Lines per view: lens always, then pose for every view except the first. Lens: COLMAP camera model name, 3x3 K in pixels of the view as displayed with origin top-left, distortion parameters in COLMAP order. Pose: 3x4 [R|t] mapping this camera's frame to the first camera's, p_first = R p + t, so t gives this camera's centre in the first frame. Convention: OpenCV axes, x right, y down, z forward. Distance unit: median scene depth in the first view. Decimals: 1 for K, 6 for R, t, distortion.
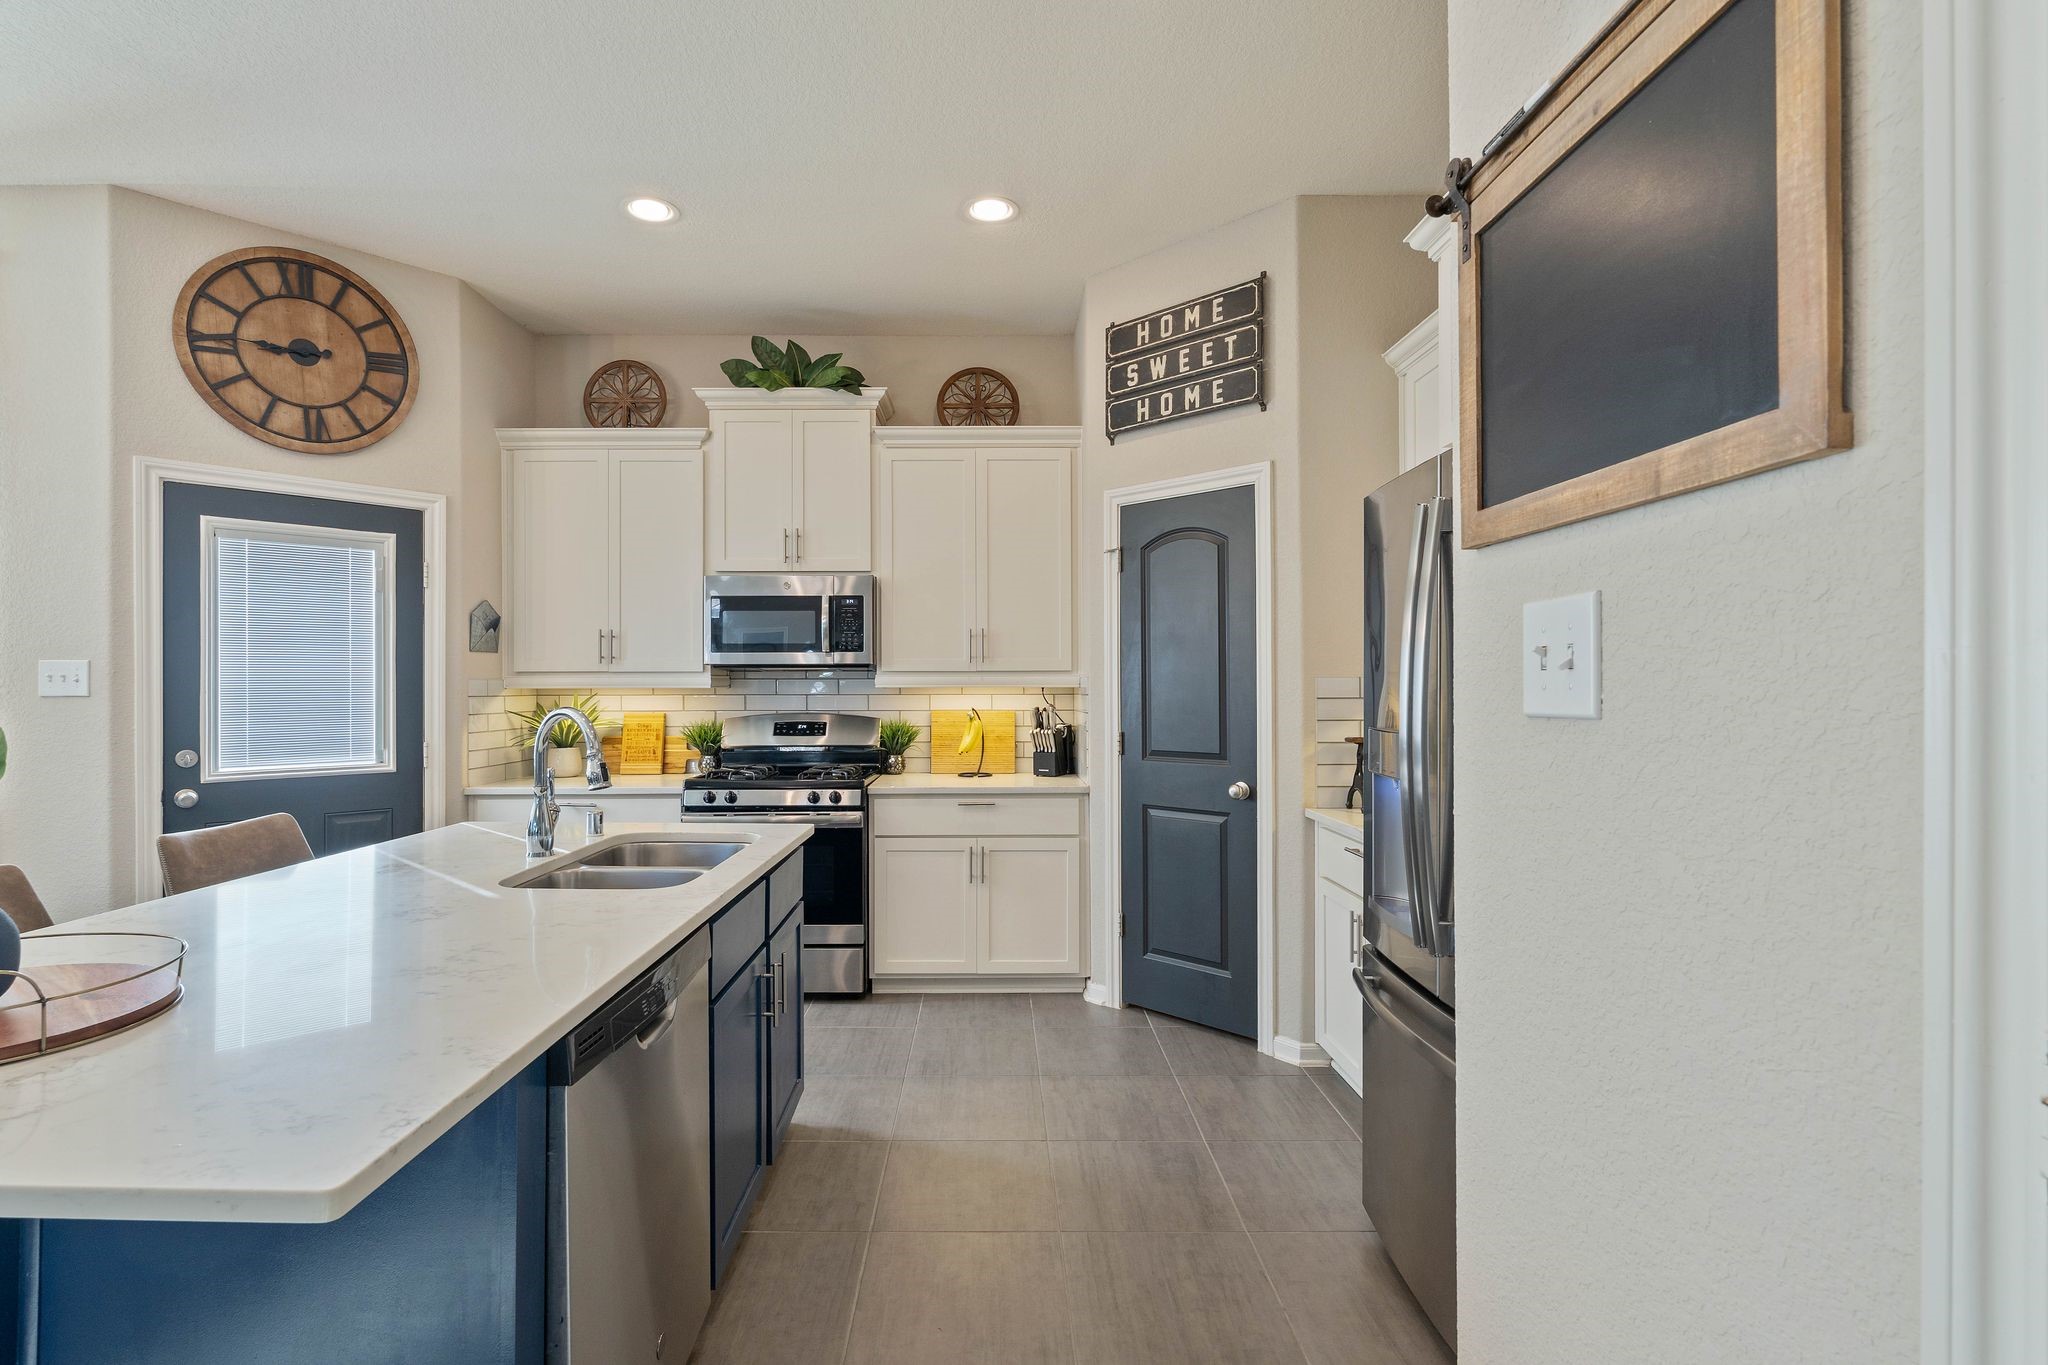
lens RADIAL K [[913.6, 0, 1032.6], [0, 913.6, 676.3], [0, 0, 1]] dist [0.000980, -0.000210]
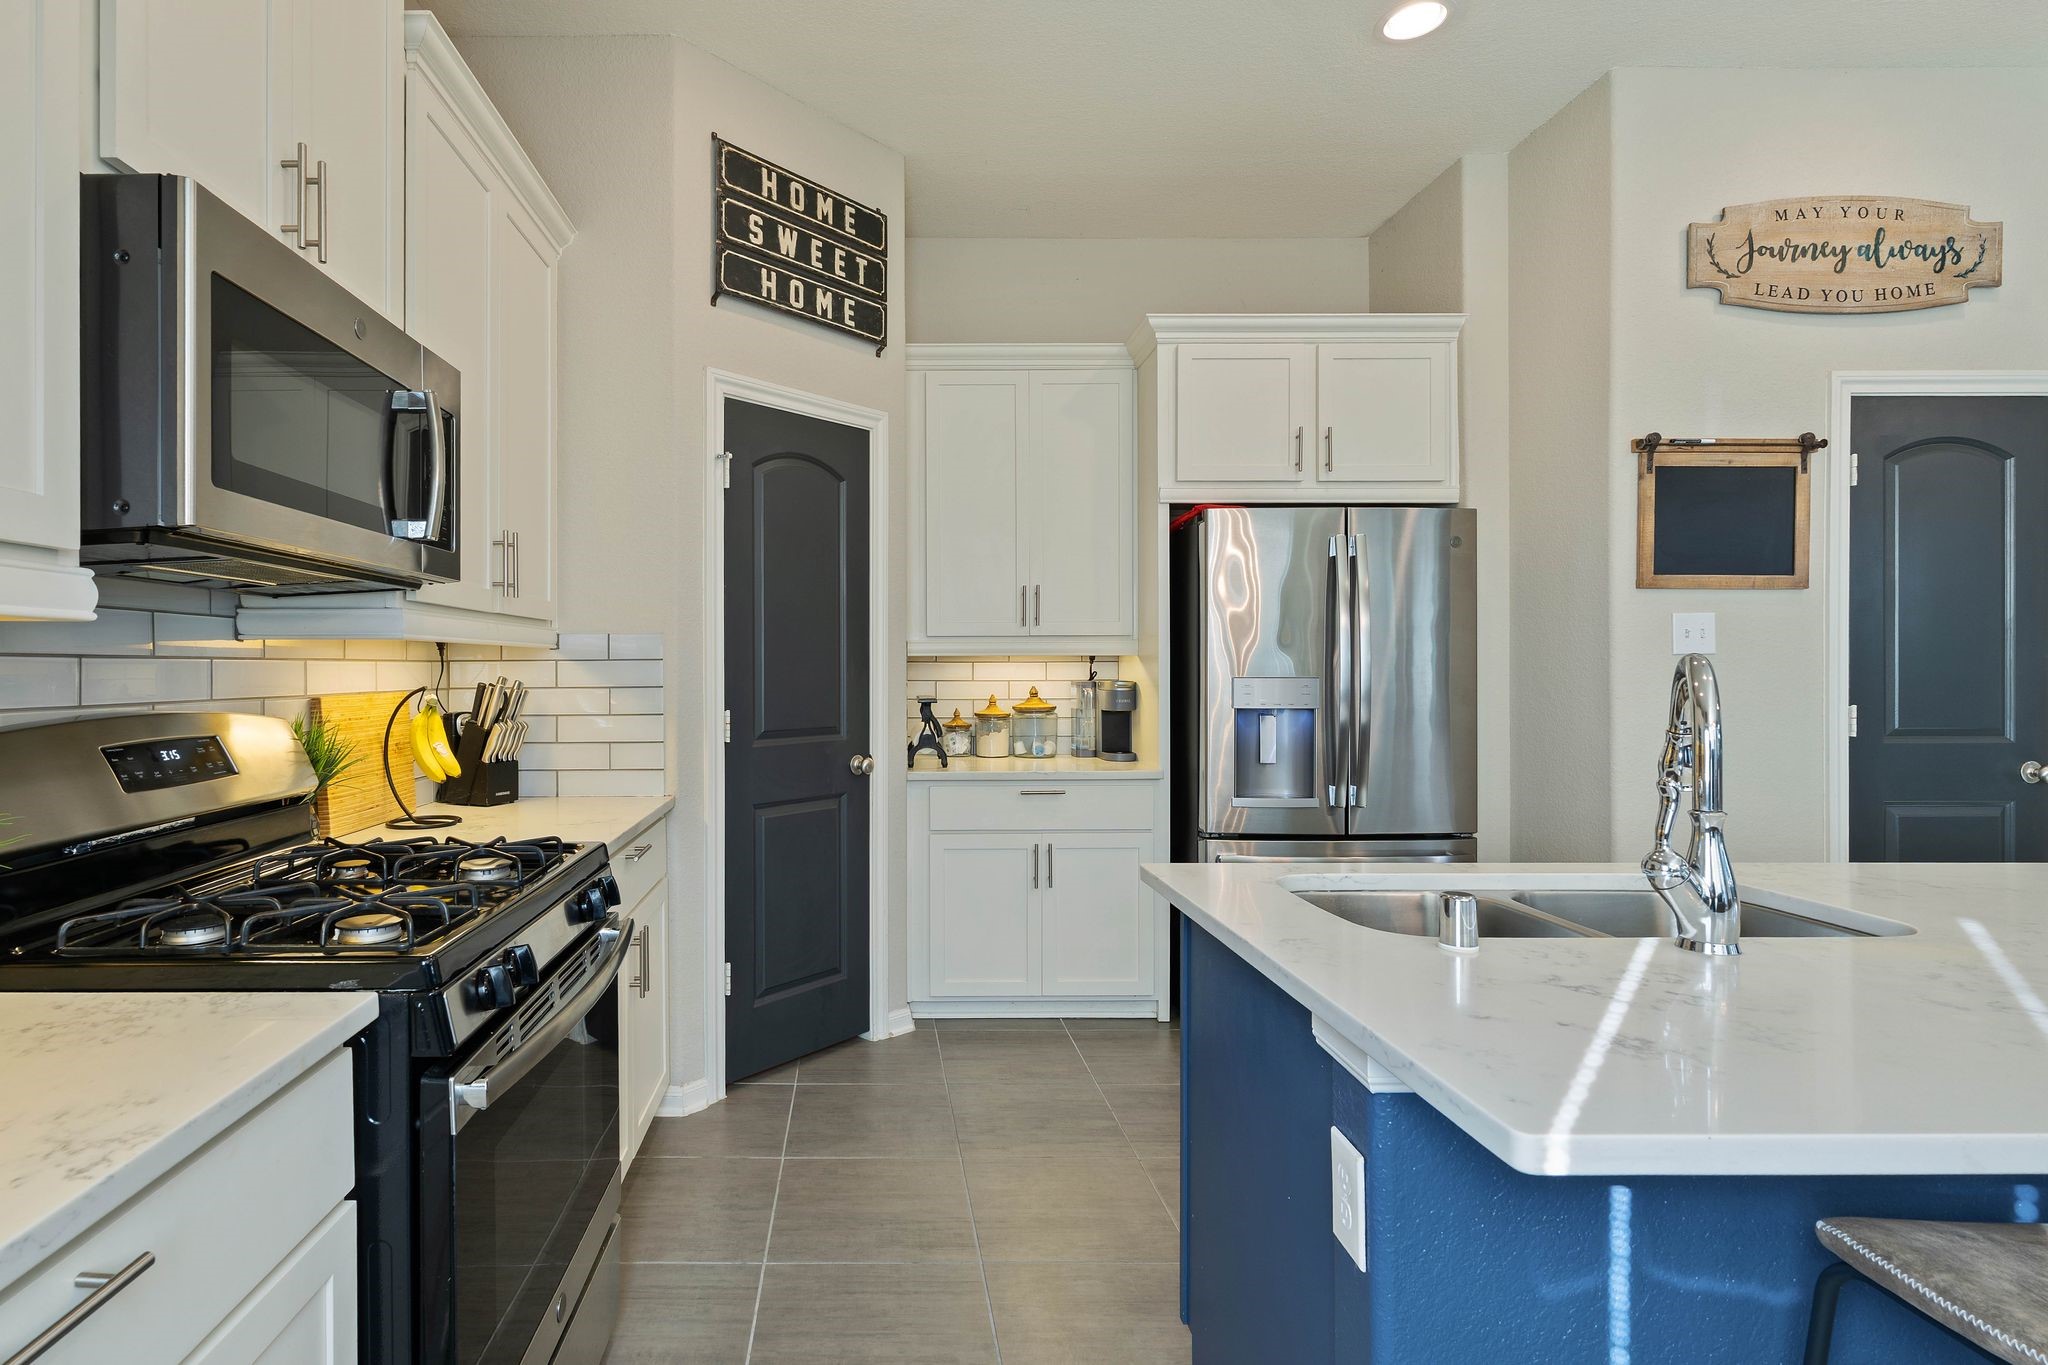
lens RADIAL K [[913.6, 0, 1032.6], [0, 913.6, 676.3], [0, 0, 1]] dist [0.000980, -0.000210]
pose [[0.037521, 0.005483, 0.999281, -0.657848], [-0.002783, 0.999982, -0.005383, 0.041998], [-0.999292, -0.002579, 0.037535, 0.778642]]
